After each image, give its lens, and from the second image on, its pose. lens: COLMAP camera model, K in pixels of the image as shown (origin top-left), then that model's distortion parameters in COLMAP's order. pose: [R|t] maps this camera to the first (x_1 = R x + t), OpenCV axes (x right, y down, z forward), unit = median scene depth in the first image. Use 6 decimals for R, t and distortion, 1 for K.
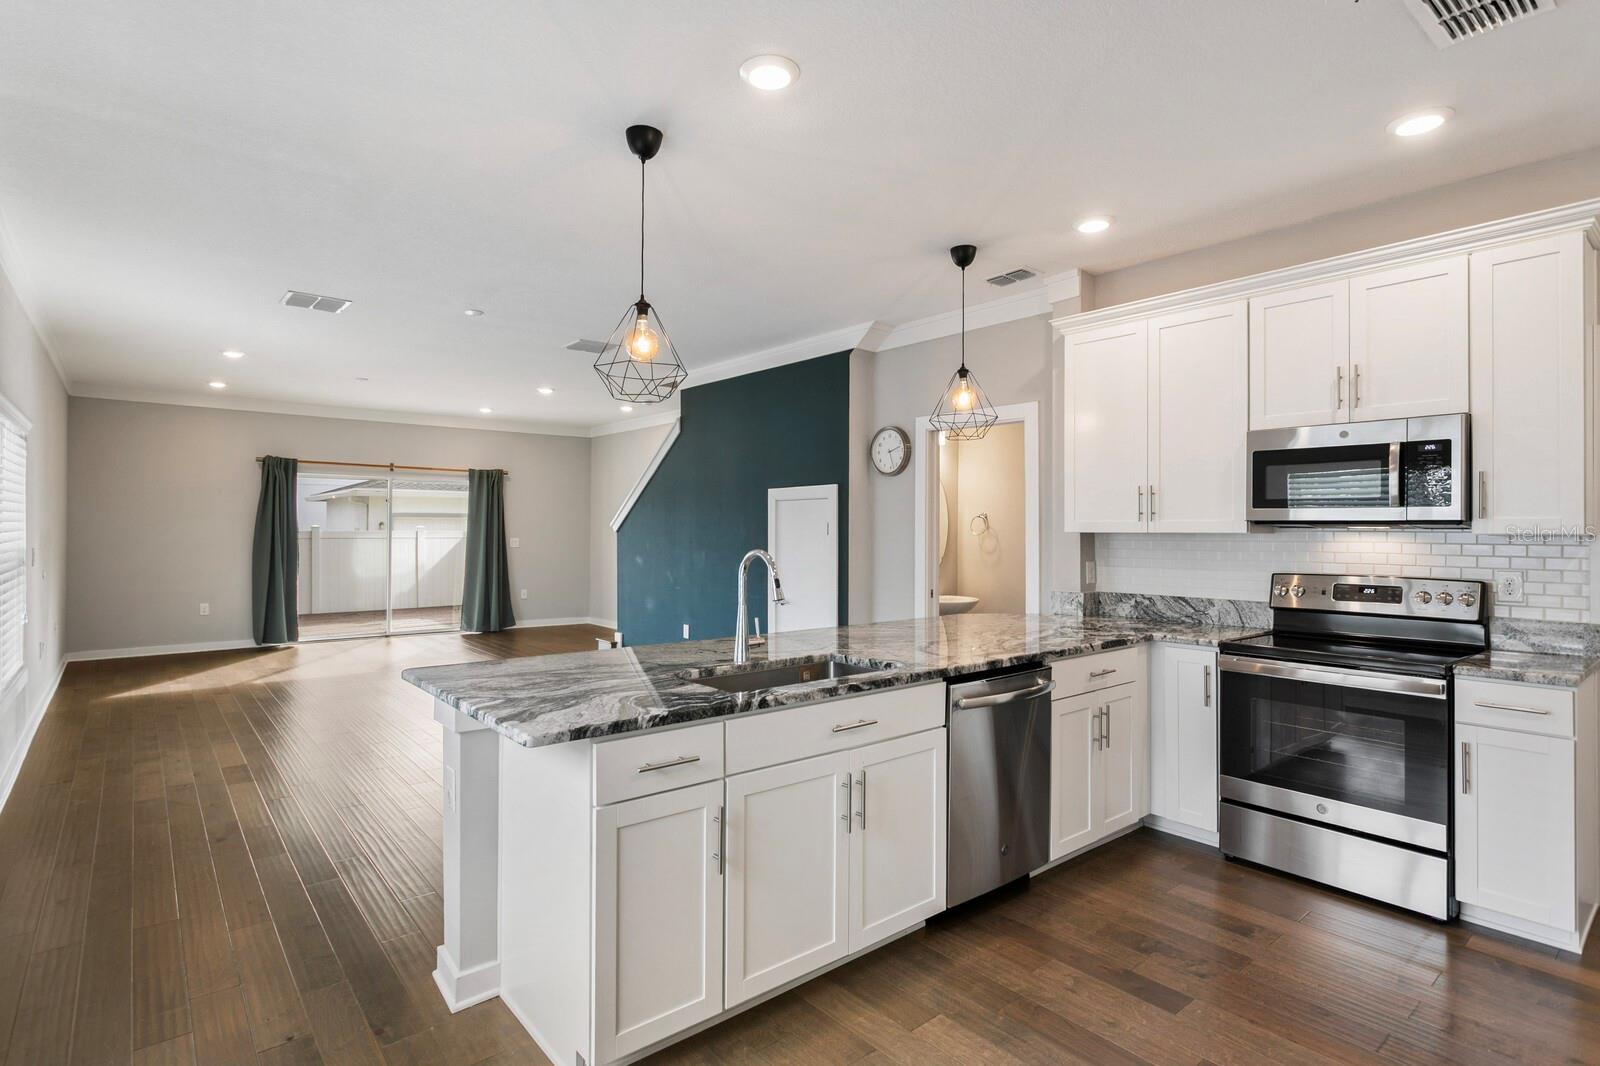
lens RADIAL K [[799.9, 0, 781.1], [0, 799.9, 524.9], [0, 0, 1]] dist [-0.000990, 0.000887]
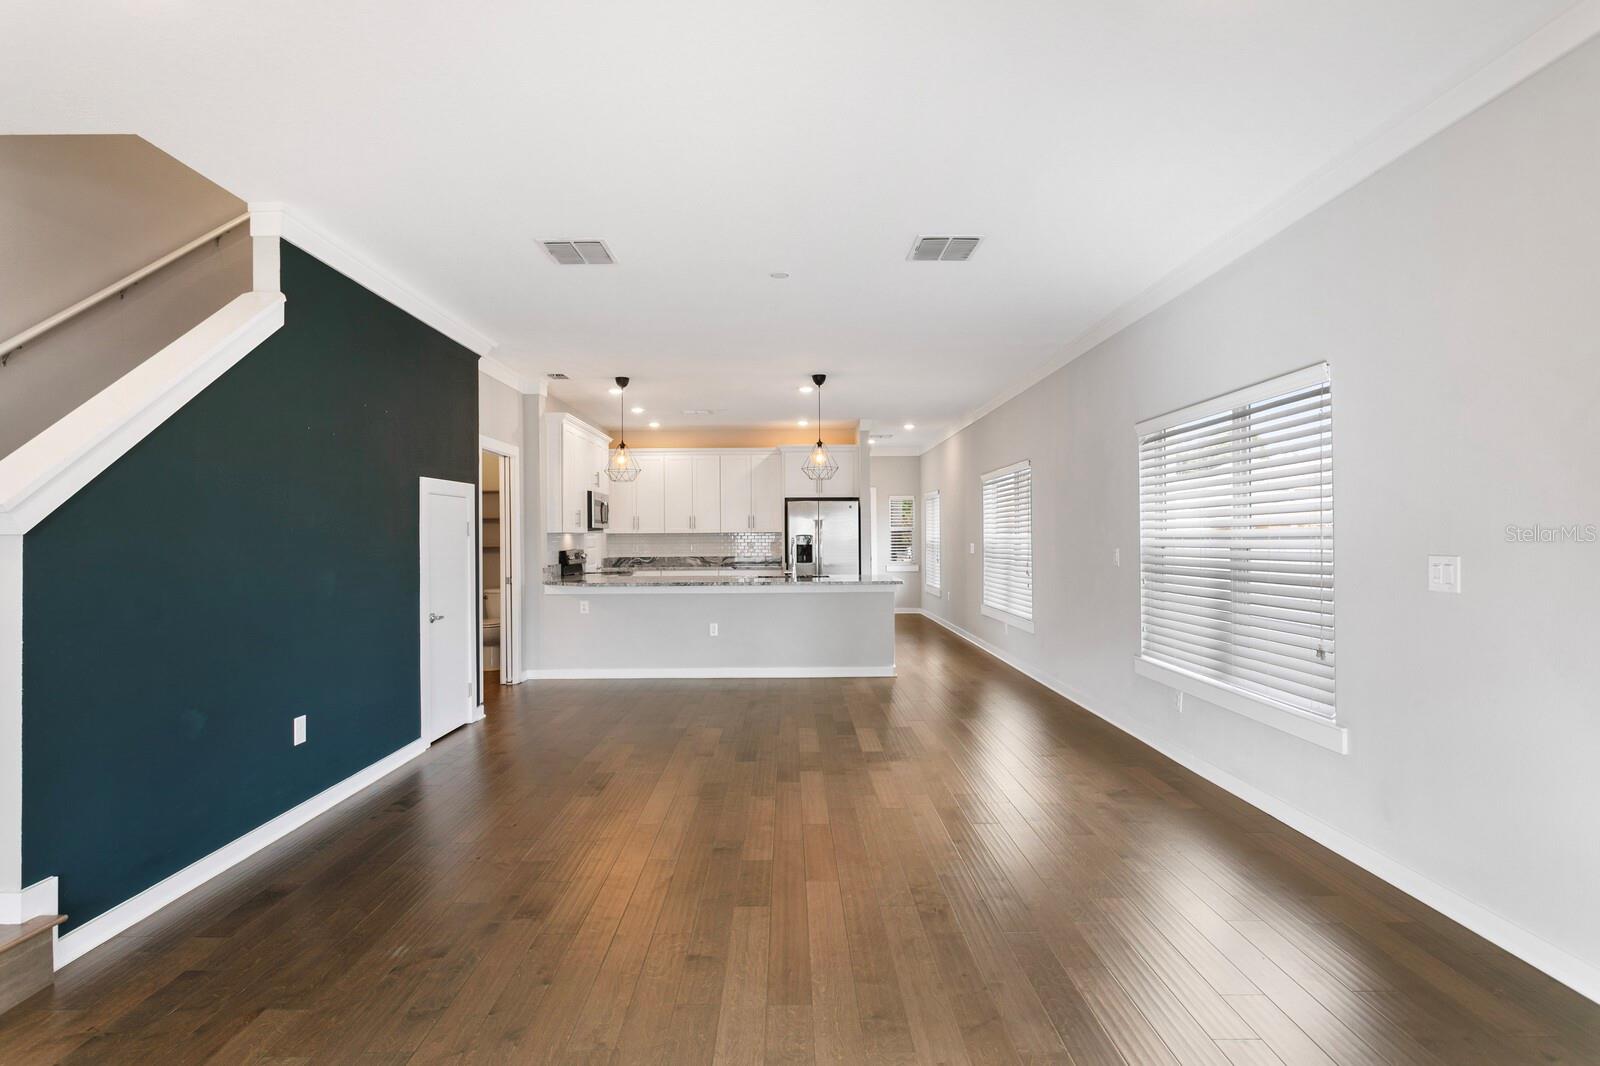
lens RADIAL K [[799.9, 0, 781.1], [0, 799.9, 524.9], [0, 0, 1]] dist [-0.000990, 0.000887]
pose [[-0.768528, 0.011118, 0.639720, -1.230764], [0.000543, 0.999860, -0.016725, 0.023772], [-0.639816, -0.012506, -0.768426, 2.184373]]
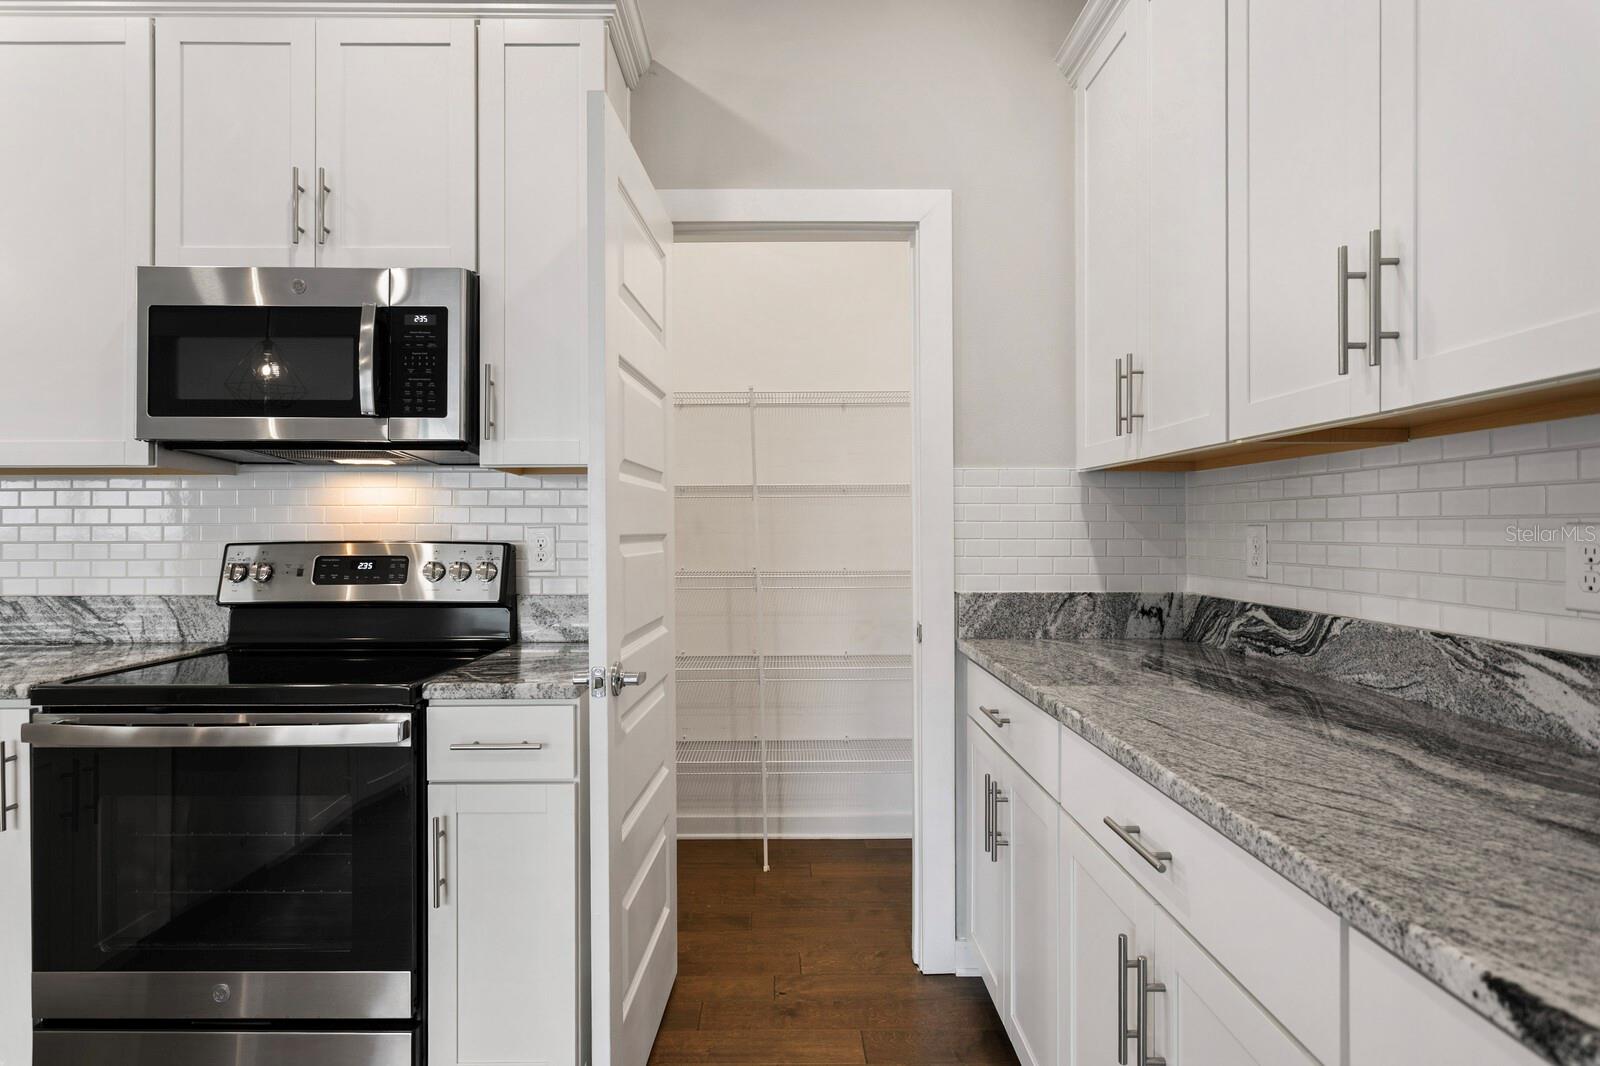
lens RADIAL K [[829.5, 0, 787.7], [0, 829.5, 527.0], [0, 0, 1]] dist [-0.002151, -0.000444]
pose [[0.626939, -0.002190, 0.779066, 0.374565], [-0.000762, 0.999994, 0.003424, 0.042651], [-0.779068, -0.002740, 0.626933, 0.296134]]
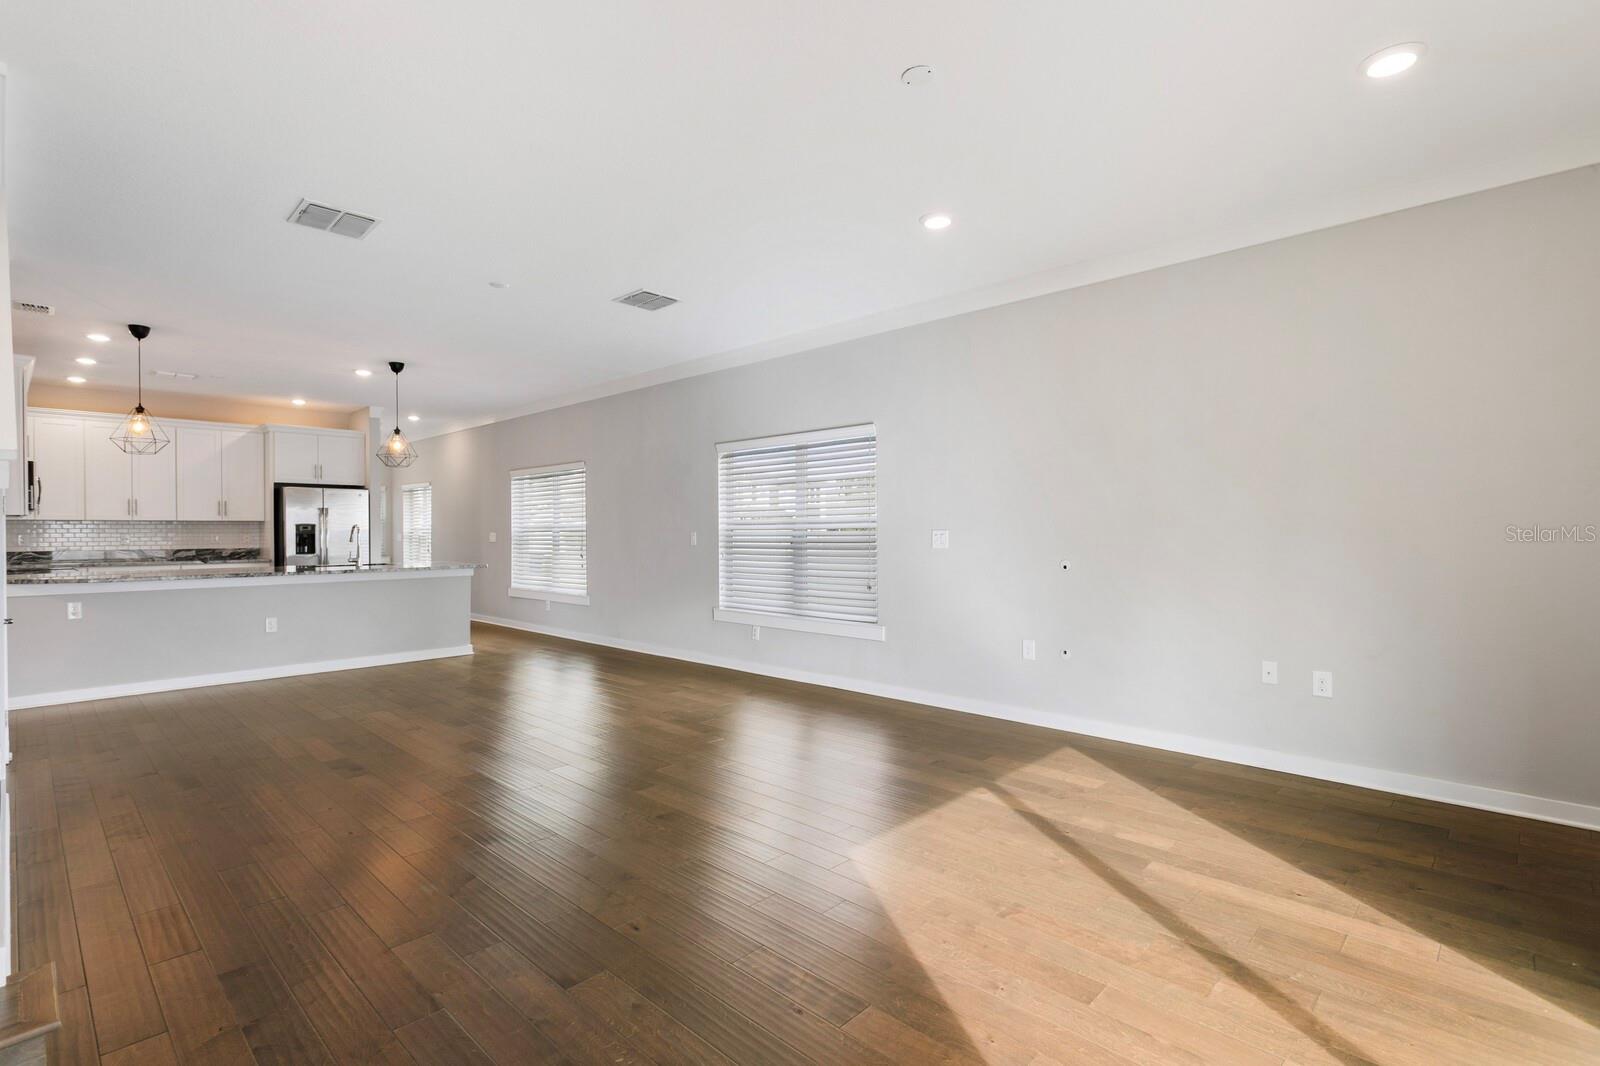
lens RADIAL K [[766.6, 0, 792.0], [0, 766.6, 534.8], [0, 0, 1]] dist [-0.000318, 0.000110]
pose [[-0.993701, 0.001015, -0.112055, -0.831605], [0.000951, 0.999999, 0.000627, 0.045149], [0.112055, 0.000517, -0.993702, 2.575663]]
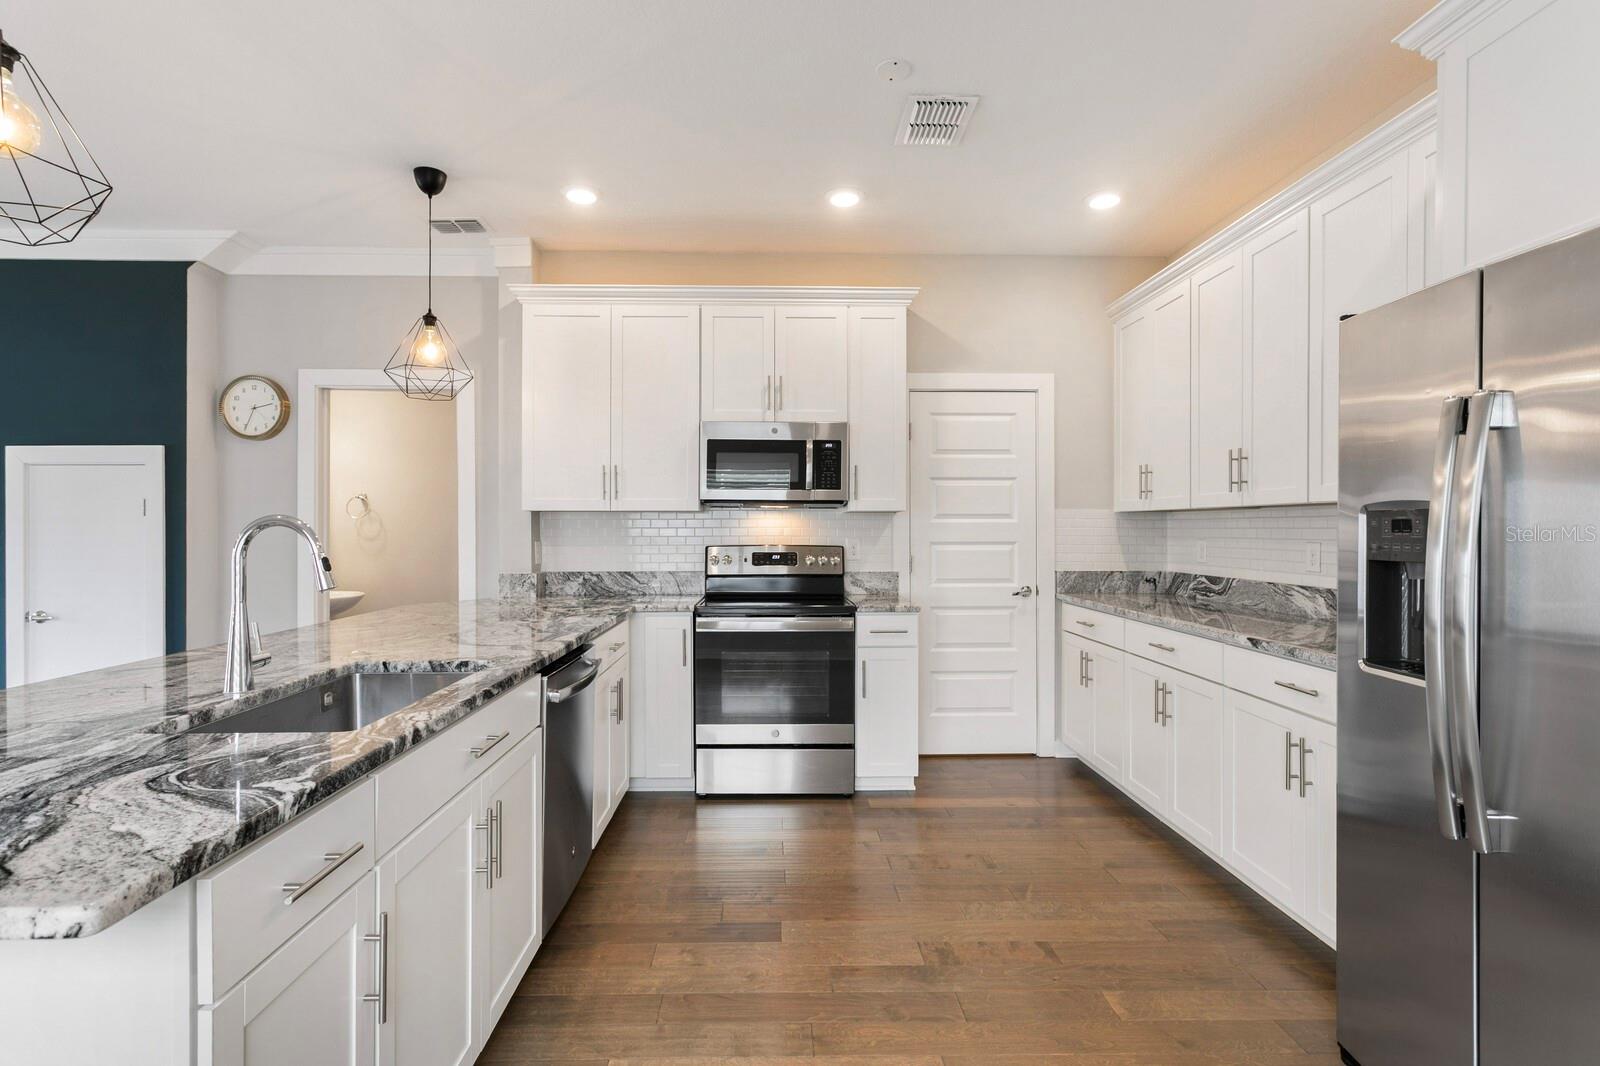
lens RADIAL K [[763.2, 0, 783.0], [0, 763.2, 530.4], [0, 0, 1]] dist [-0.002611, 0.000114]
pose [[0.618000, -0.004058, 0.786167, -0.178319], [-0.003663, 0.999961, 0.008040, 0.025770], [-0.786169, -0.007848, 0.617961, 0.203949]]
